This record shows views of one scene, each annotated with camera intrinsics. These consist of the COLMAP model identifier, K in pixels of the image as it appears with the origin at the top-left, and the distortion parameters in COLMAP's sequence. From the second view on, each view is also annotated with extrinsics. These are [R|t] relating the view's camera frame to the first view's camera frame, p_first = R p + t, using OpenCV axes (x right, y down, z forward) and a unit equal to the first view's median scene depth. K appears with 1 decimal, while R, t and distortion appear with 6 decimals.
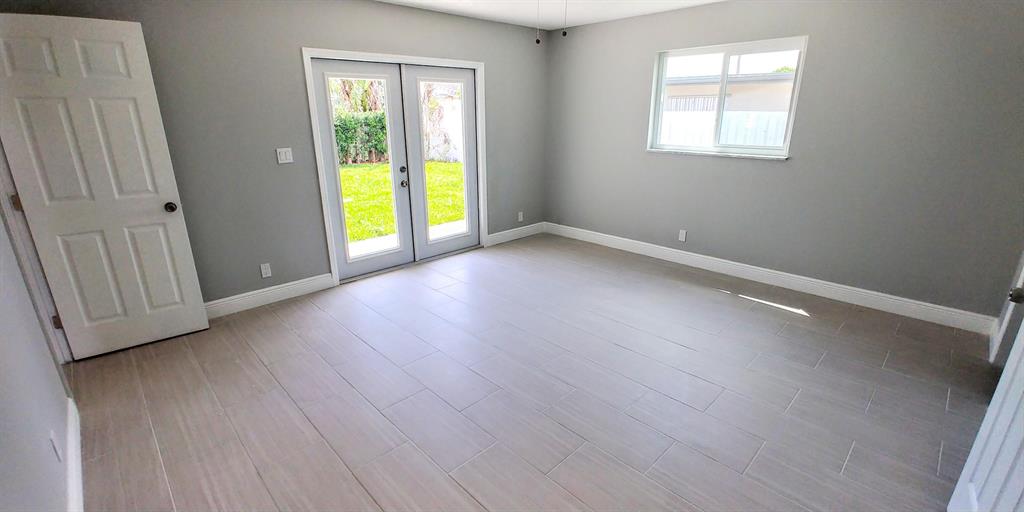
lens RADIAL K [[445.2, 0, 504.6], [0, 445.2, 258.4], [0, 0, 1]] dist [-0.019084, -0.000290]
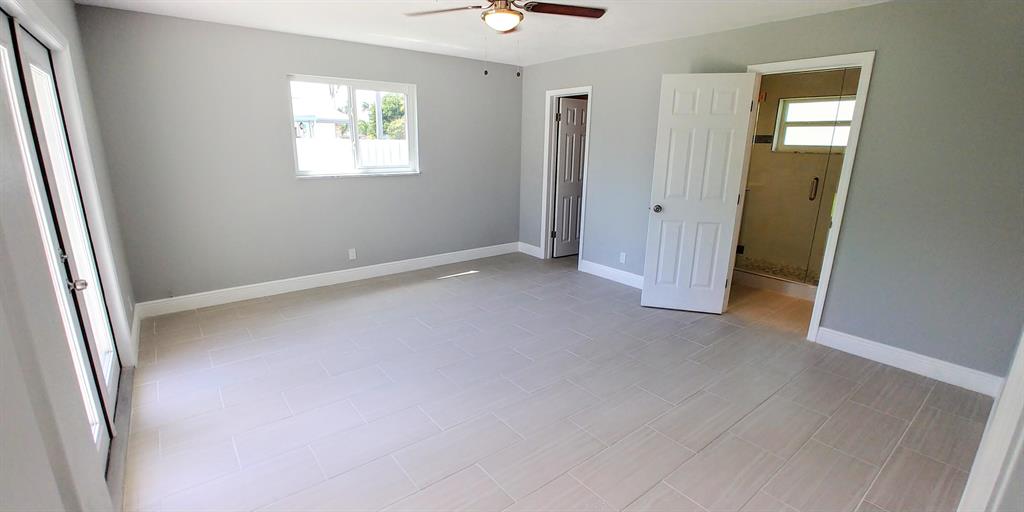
lens RADIAL K [[445.2, 0, 507.3], [0, 445.2, 256.9], [0, 0, 1]] dist [-0.019084, -0.000290]
pose [[0.106768, -0.241204, 0.964583, -0.615649], [0.294000, 0.934407, 0.201116, -0.159440], [-0.949824, 0.262115, 0.170678, 0.512113]]
